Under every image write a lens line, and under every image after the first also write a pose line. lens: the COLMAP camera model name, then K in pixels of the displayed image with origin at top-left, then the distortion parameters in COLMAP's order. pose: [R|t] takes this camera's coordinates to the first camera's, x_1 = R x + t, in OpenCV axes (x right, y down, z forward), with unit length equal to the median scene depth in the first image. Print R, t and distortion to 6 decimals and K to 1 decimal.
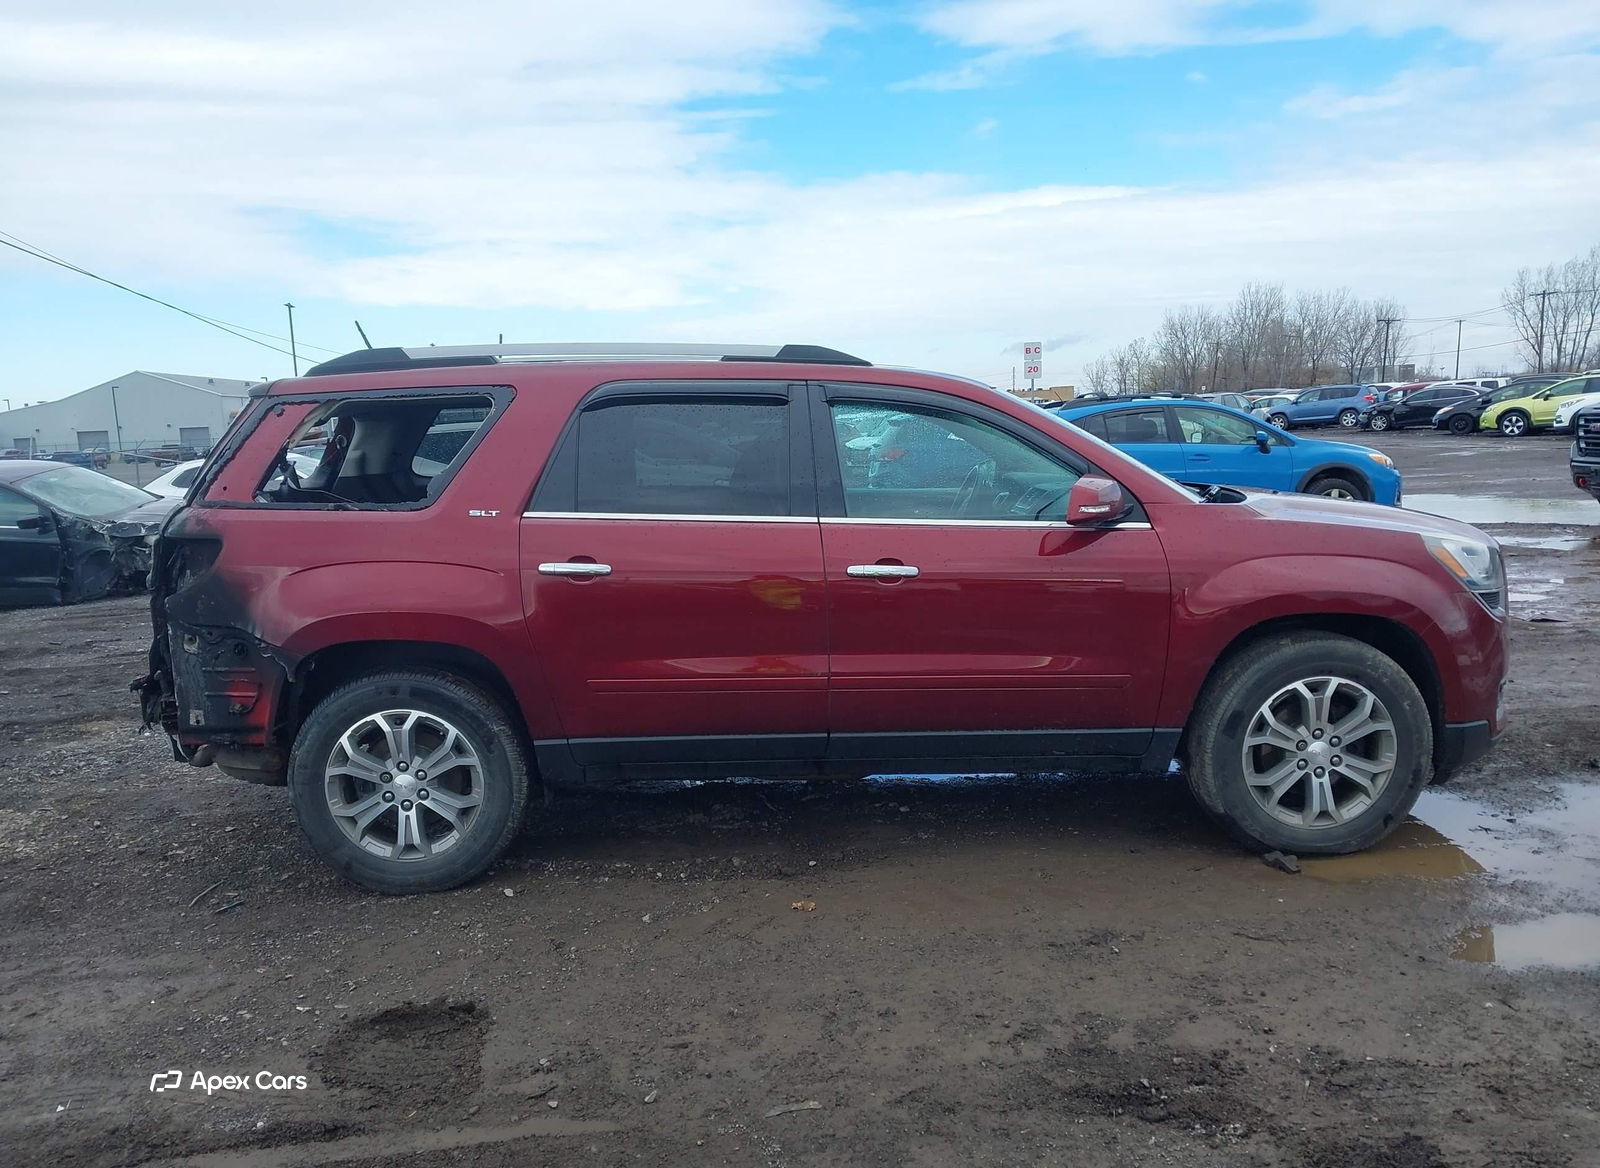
lens RADIAL K [[1210.1, 0, 797.5], [0, 1210.1, 558.0], [0, 0, 1]] dist [0.003670, 0.000715]
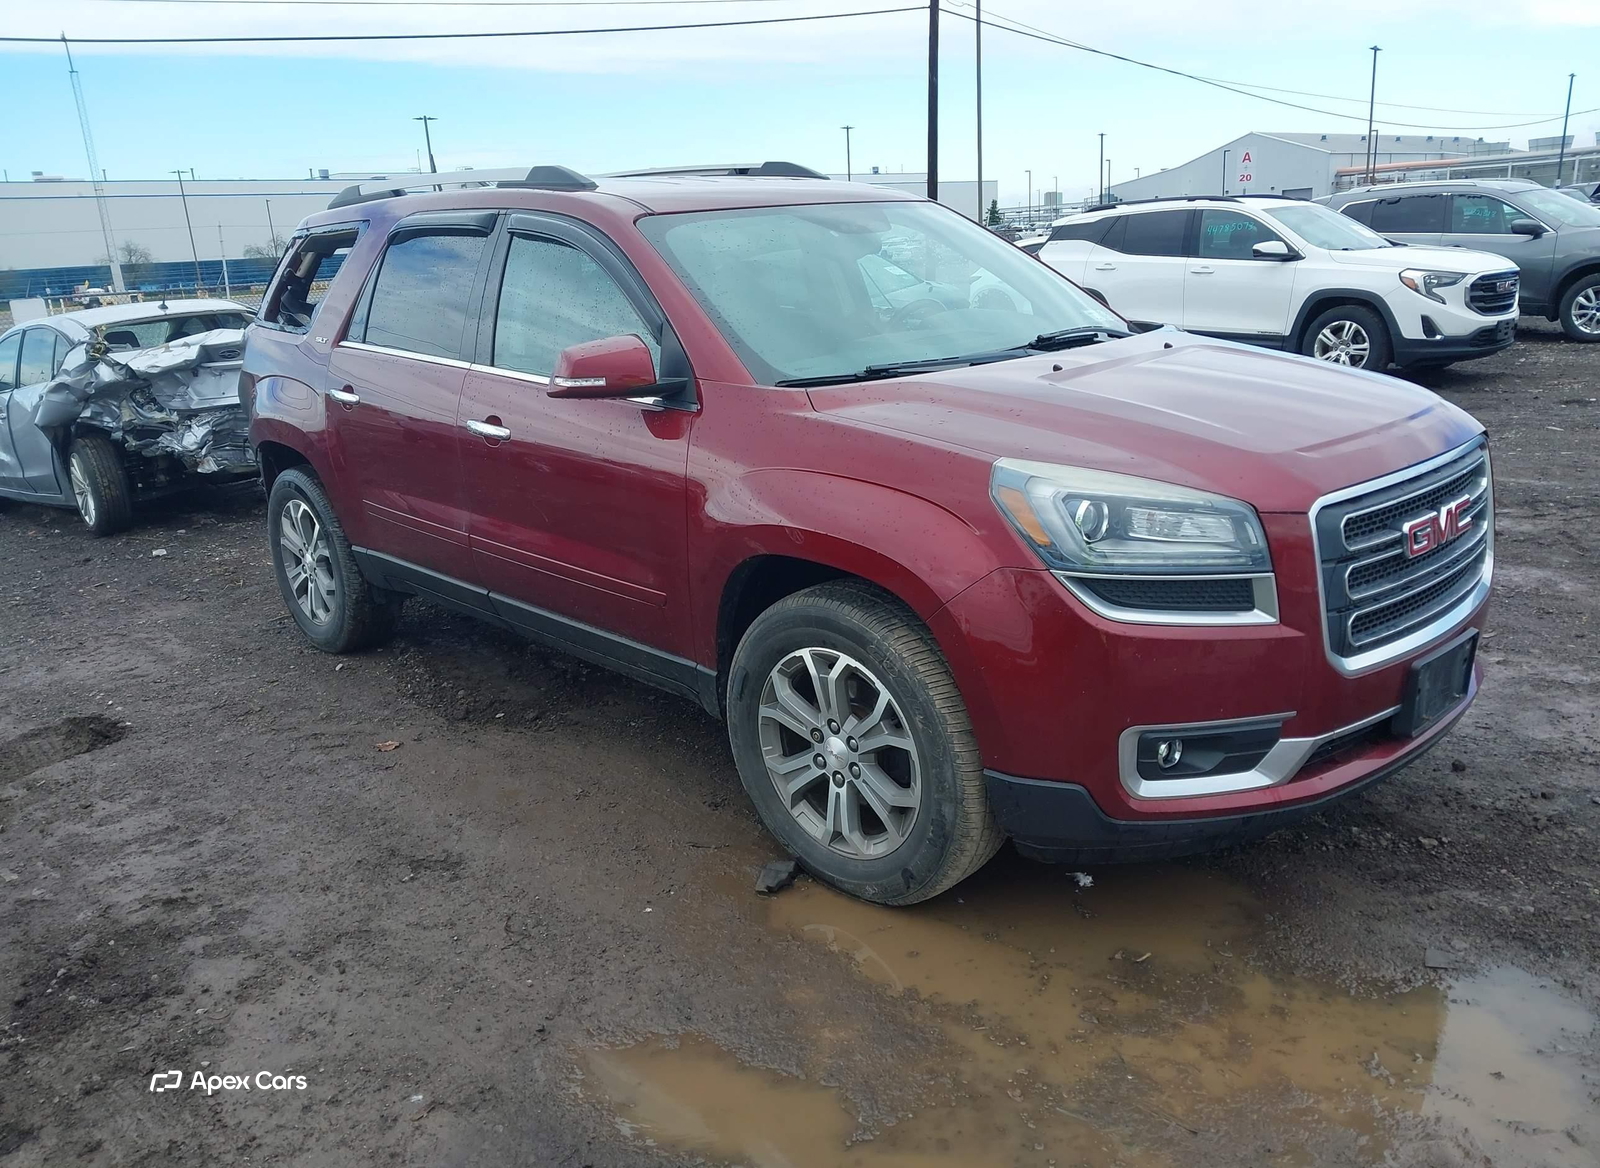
lens RADIAL K [[1226.4, 0, 781.2], [0, 1226.4, 584.4], [0, 0, 1]] dist [0.016757, -0.006028]
pose [[0.690856, 0.193197, -0.696701, 1.123820], [-0.049045, 0.973939, 0.221442, -0.115685], [0.721327, -0.118815, 0.682328, 0.637761]]
